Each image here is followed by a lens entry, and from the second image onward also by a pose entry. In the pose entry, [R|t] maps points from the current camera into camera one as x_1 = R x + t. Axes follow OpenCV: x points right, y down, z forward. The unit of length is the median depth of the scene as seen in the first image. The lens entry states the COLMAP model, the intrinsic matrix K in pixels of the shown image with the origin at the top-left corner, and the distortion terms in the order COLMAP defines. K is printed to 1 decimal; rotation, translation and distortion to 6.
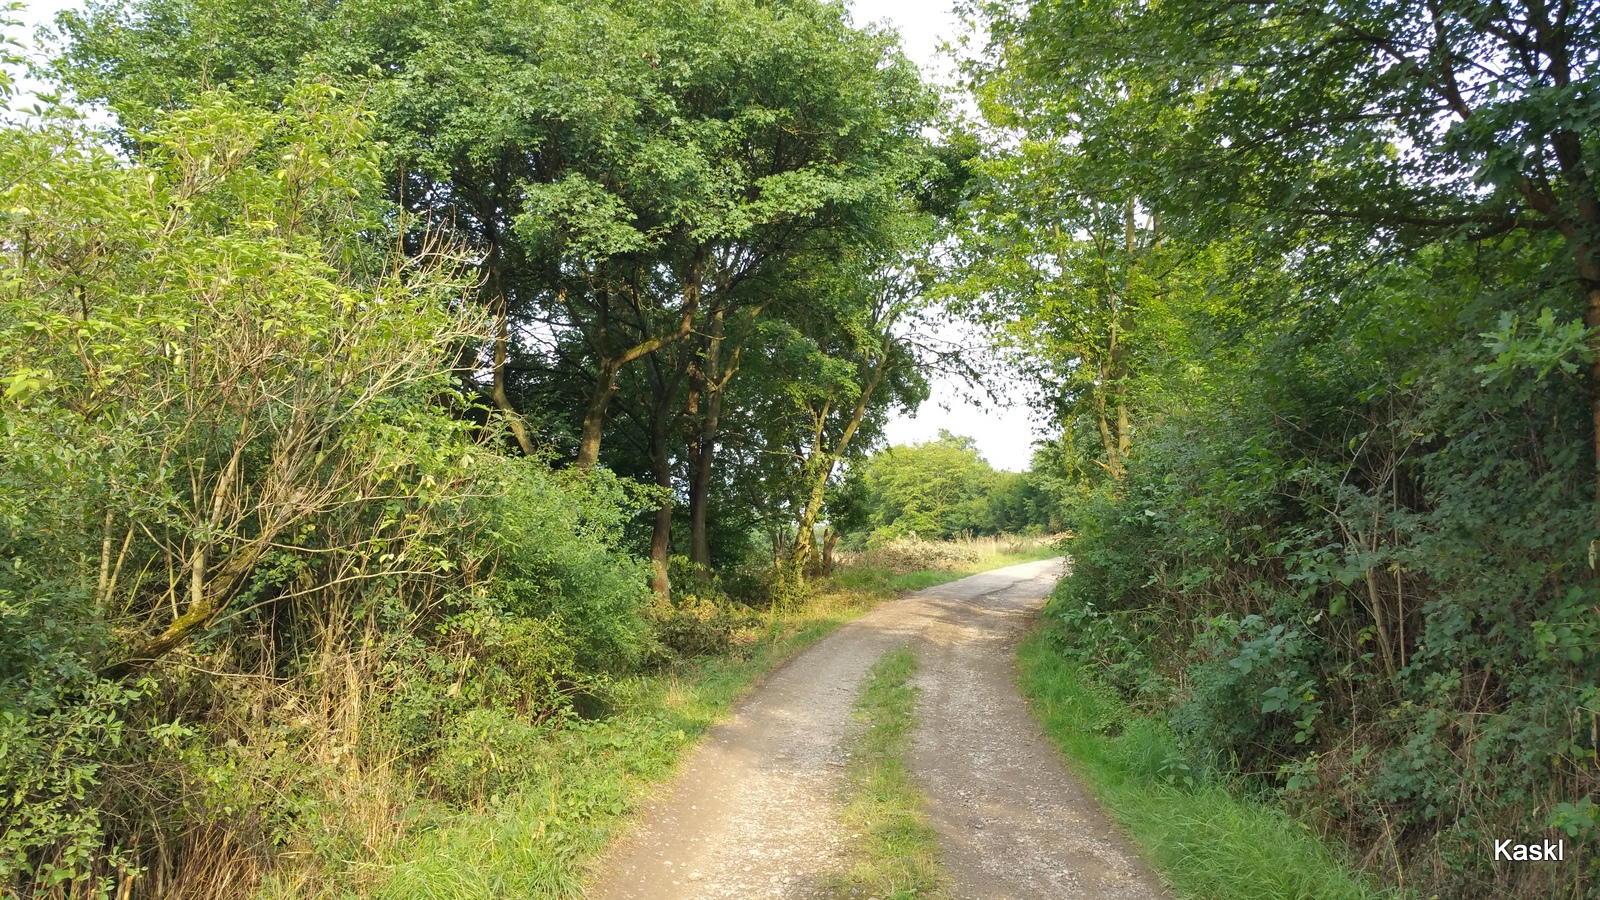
lens RADIAL K [[1285.1, 0, 803.4], [0, 1285.1, 495.0], [0, 0, 1]] dist [0.144930, -0.328131]
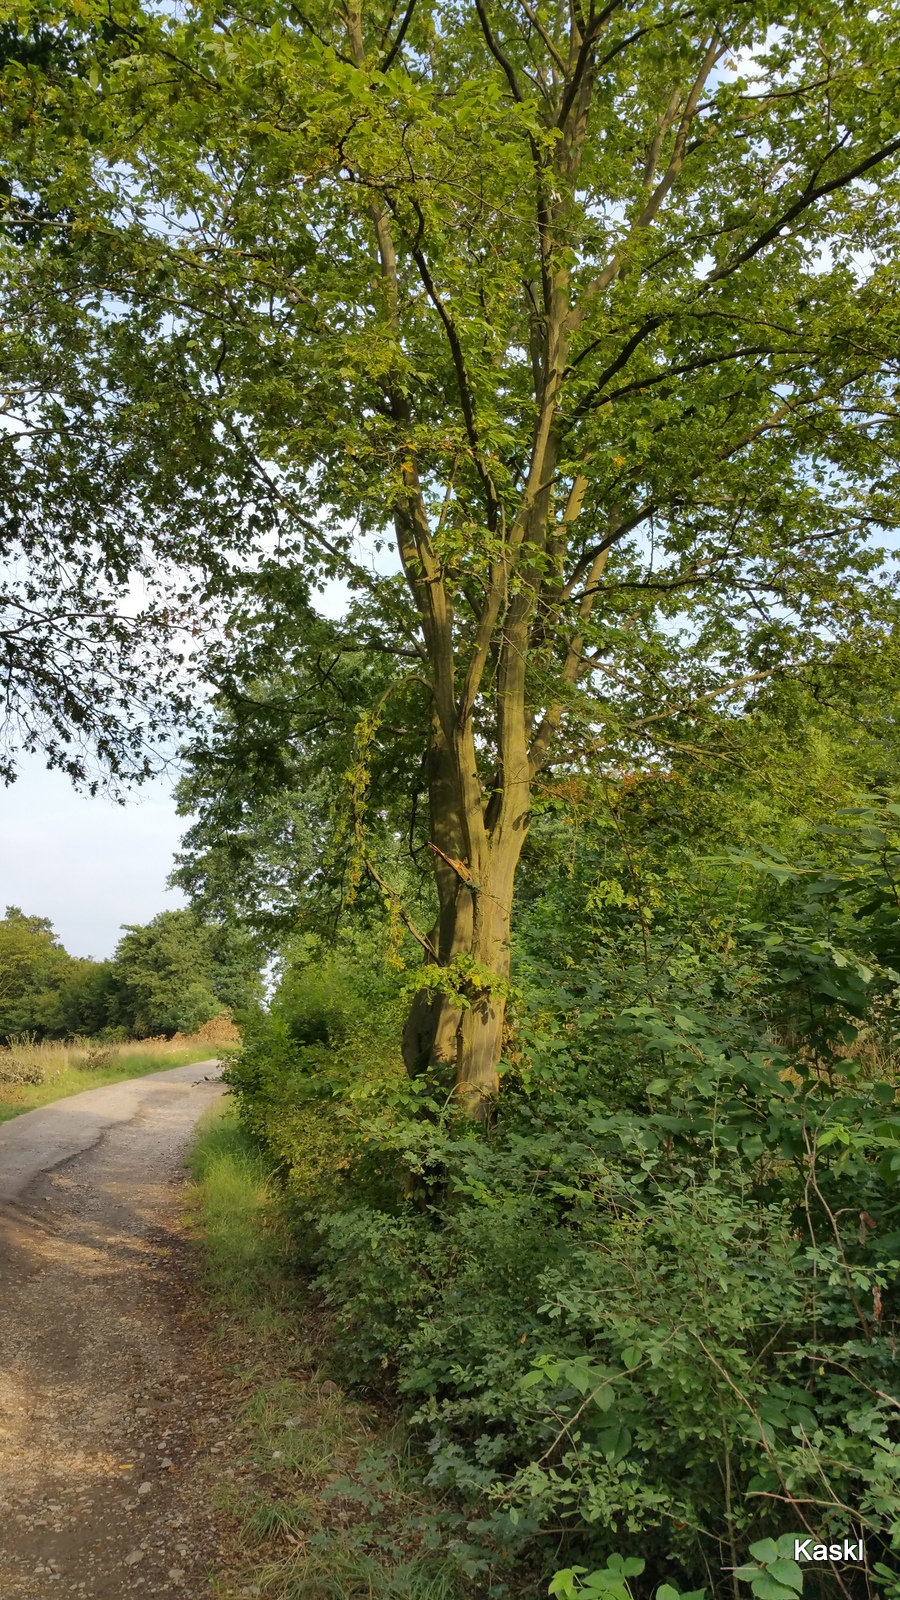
lens RADIAL K [[1285.1, 0, 449.6], [0, 1285.1, 759.7], [0, 0, 1]] dist [0.144930, -0.328131]
pose [[0.907836, 0.115489, 0.403108, 0.082593], [-0.041302, 0.981278, -0.188117, 0.014369], [-0.417287, 0.154130, 0.895609, 0.635188]]
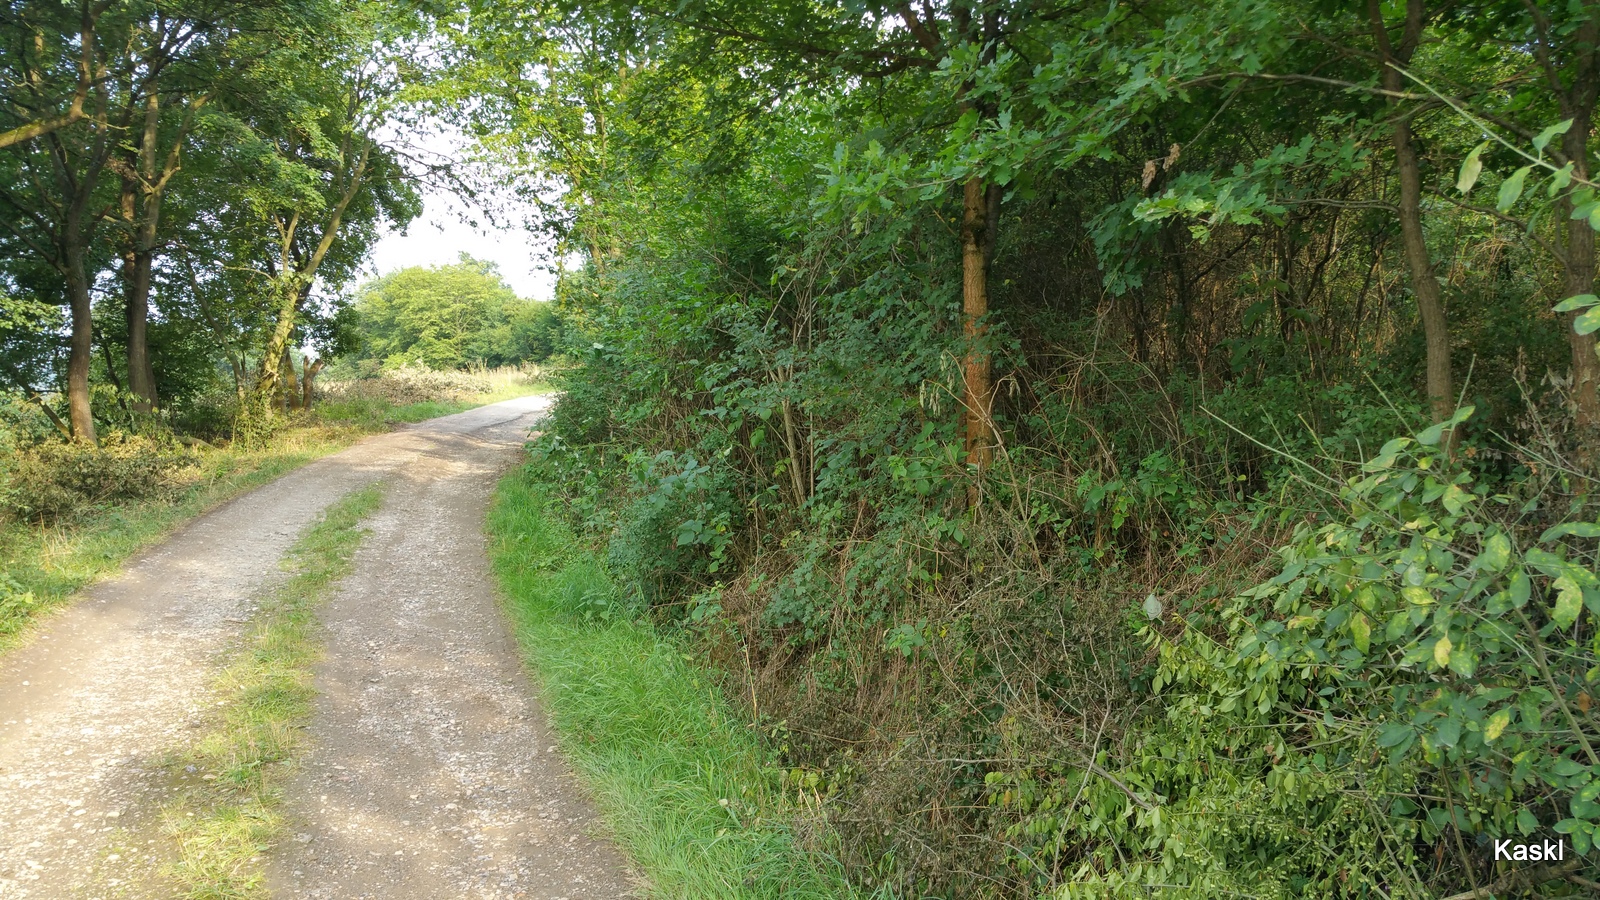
lens RADIAL K [[1285.1, 0, 803.4], [0, 1285.1, 495.0], [0, 0, 1]] dist [0.144930, -0.328131]
pose [[0.936891, -0.024451, 0.348767, 0.030965], [-0.021337, 0.991693, 0.126842, -0.000362], [-0.348971, -0.126279, 0.928586, 0.013184]]
